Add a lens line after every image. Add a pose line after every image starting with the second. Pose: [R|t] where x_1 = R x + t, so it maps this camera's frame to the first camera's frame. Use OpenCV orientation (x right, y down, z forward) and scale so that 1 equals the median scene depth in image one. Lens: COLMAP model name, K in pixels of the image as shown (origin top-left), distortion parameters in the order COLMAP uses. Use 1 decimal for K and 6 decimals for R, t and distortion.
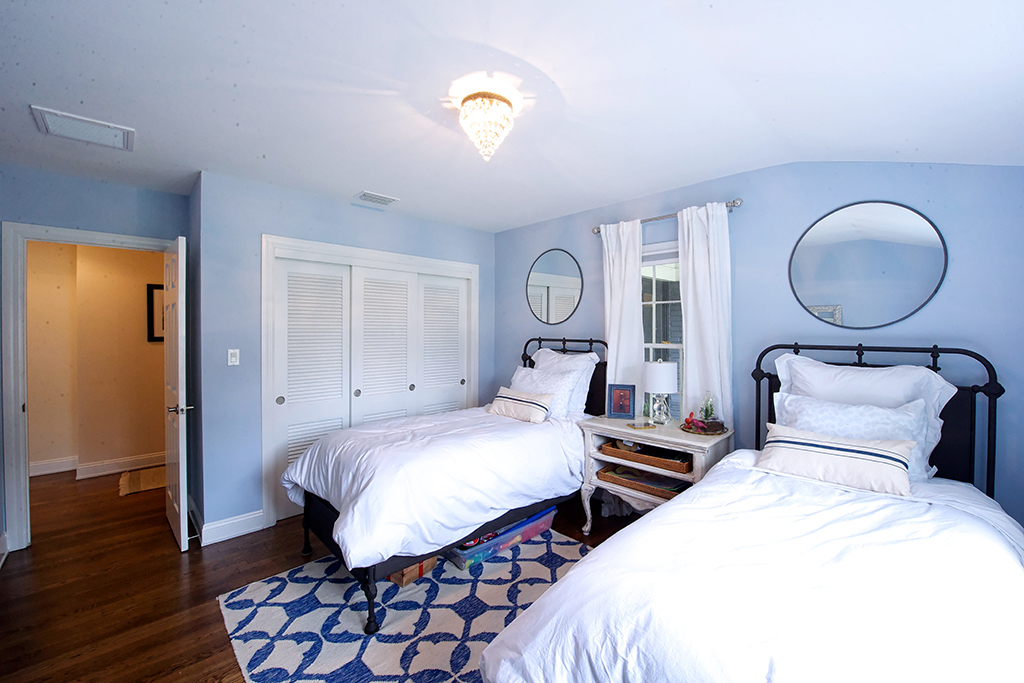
lens RADIAL K [[416.6, 0, 519.0], [0, 416.6, 337.1], [0, 0, 1]] dist [-0.032174, -0.000050]
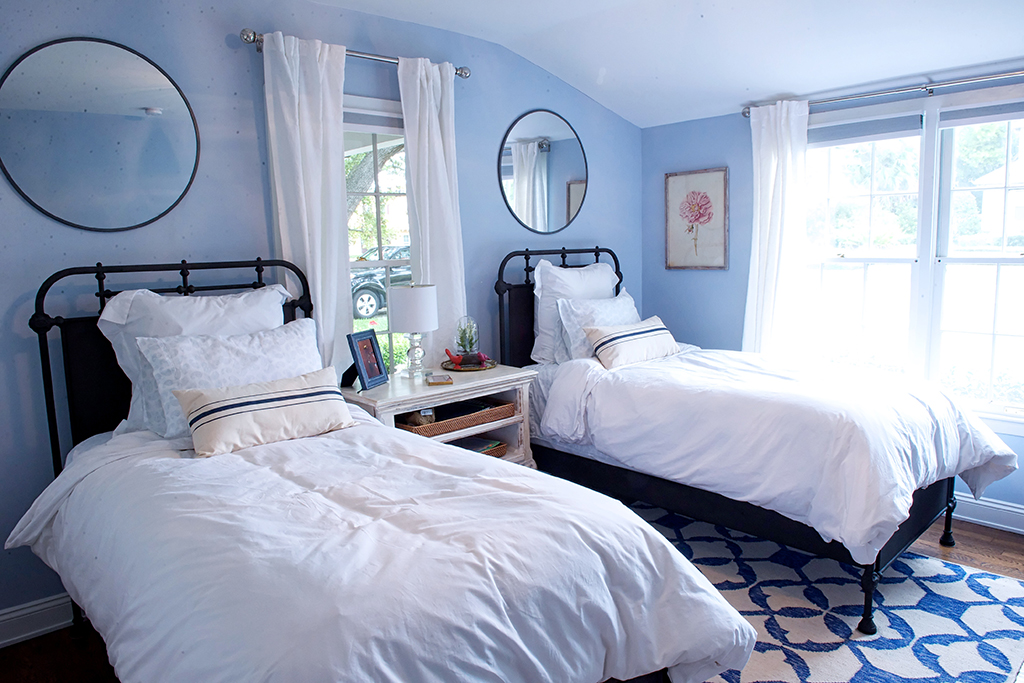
lens RADIAL K [[714.2, 0, 516.6], [0, 714.2, 345.5], [0, 0, 1]] dist [-0.045240, -0.006713]
pose [[0.003962, -0.159647, 0.987166, -0.797039], [0.028017, 0.986804, 0.159476, -0.023905], [-0.999600, 0.027026, 0.008383, 0.809455]]
